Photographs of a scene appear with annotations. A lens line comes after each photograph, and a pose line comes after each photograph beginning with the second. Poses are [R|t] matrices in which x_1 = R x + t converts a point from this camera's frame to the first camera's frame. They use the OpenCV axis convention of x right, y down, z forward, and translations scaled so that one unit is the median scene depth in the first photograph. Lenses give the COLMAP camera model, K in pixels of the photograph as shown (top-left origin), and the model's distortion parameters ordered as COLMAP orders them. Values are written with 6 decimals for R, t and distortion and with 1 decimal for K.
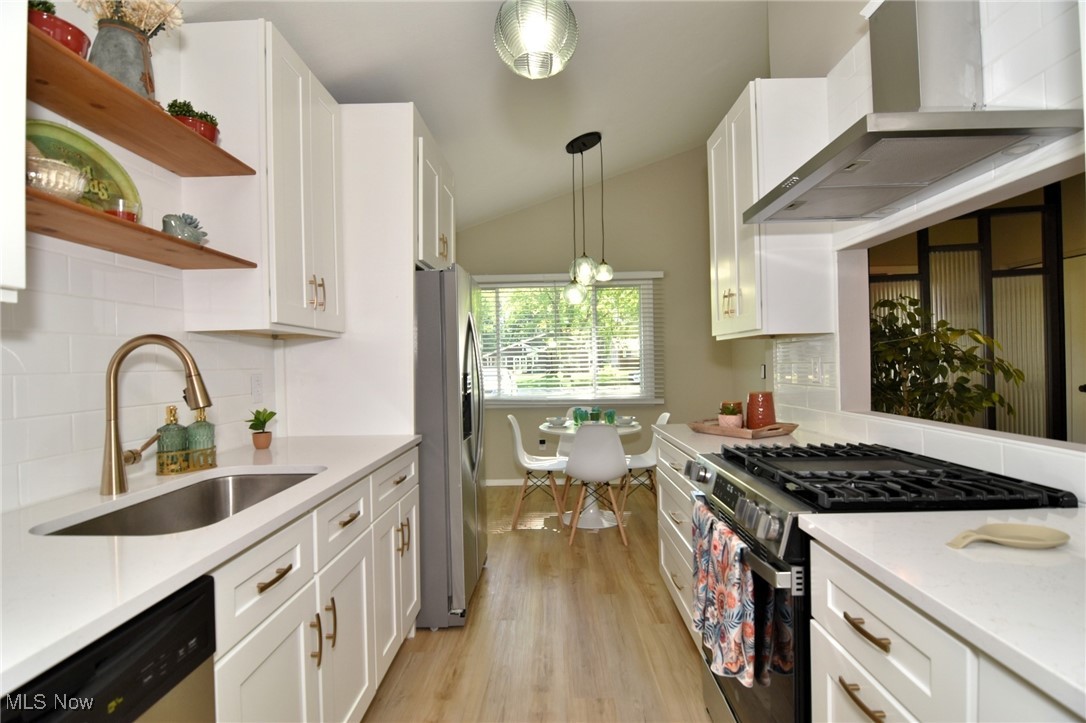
lens RADIAL K [[527.1, 0, 543.0], [0, 527.1, 361.5], [0, 0, 1]] dist [0.000682, -0.015054]
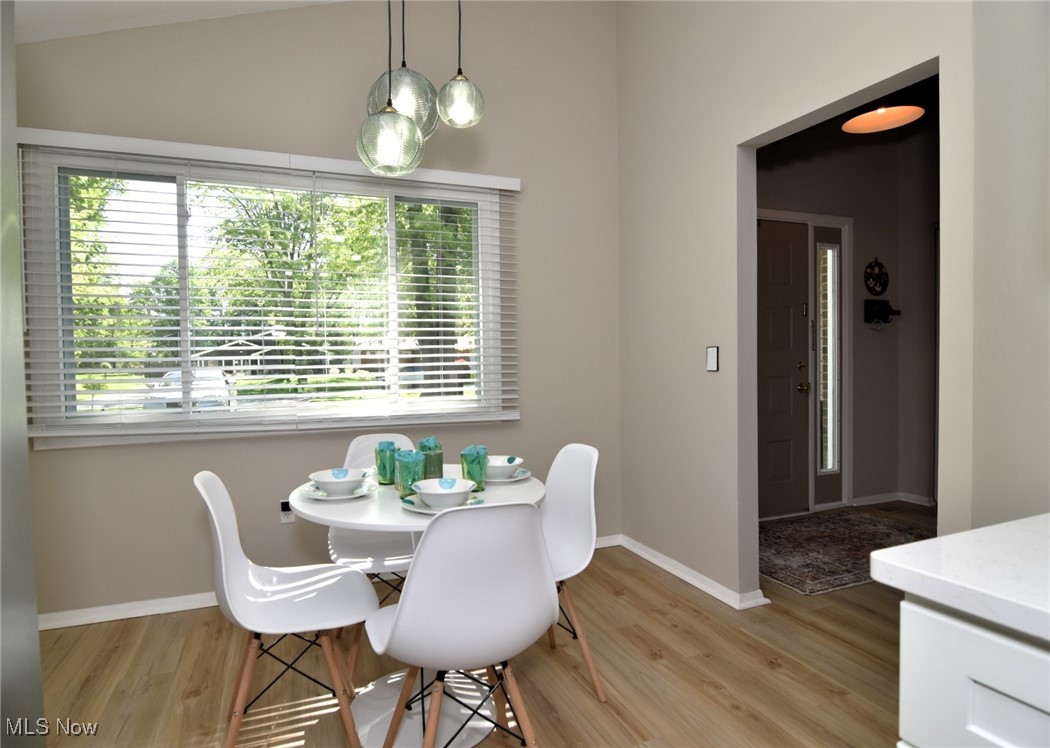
lens RADIAL K [[557.7, 0, 486.3], [0, 557.7, 376.7], [0, 0, 1]] dist [-0.024263, -0.000175]
pose [[0.932258, -0.003899, 0.361772, -0.016466], [-0.003738, 0.999785, 0.020408, 0.025871], [-0.361774, -0.020378, 0.932043, 0.511303]]
